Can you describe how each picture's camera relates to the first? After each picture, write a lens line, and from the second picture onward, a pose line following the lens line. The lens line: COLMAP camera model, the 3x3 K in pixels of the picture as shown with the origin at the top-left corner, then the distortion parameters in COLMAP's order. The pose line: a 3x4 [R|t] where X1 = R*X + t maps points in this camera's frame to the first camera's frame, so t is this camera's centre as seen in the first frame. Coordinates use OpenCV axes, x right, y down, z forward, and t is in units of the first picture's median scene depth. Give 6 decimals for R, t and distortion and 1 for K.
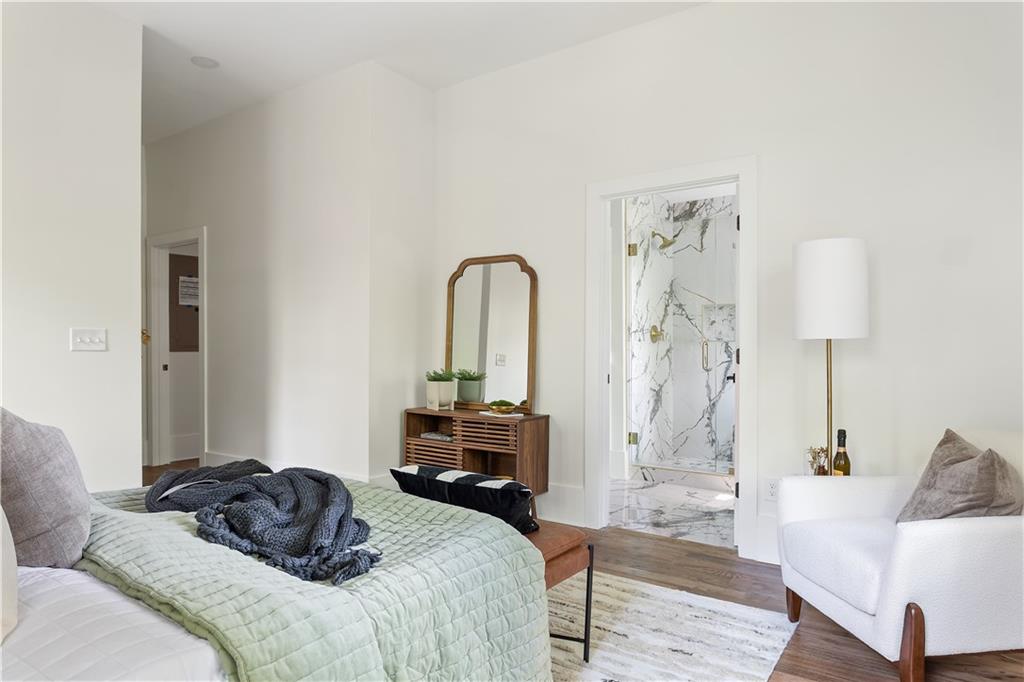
lens RADIAL K [[635.5, 0, 512.0], [0, 635.5, 341.0], [0, 0, 1]] dist [-0.004513, 0.000964]
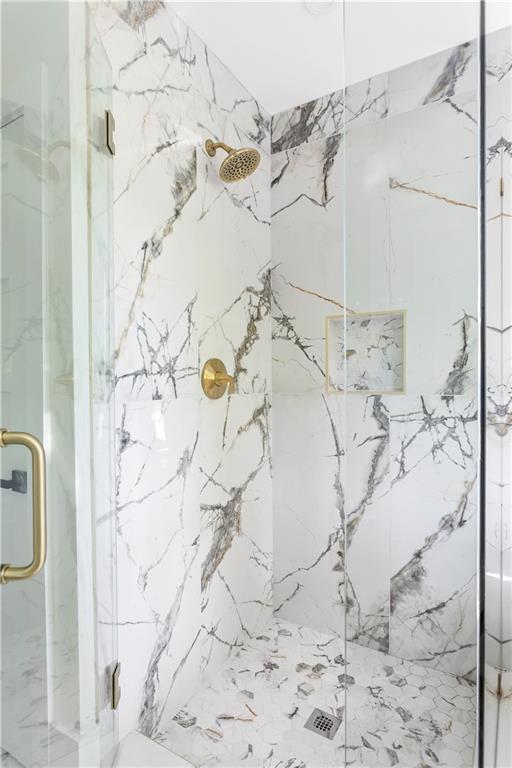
lens RADIAL K [[438.3, 0, 256.0], [0, 438.3, 384.0], [0, 0, 1]] dist [-0.015001, 0.002584]
pose [[0.997608, -0.007847, 0.068682, 0.224692], [0.006644, 0.999821, 0.017729, -0.012111], [-0.068809, -0.017230, 0.997481, 0.677496]]
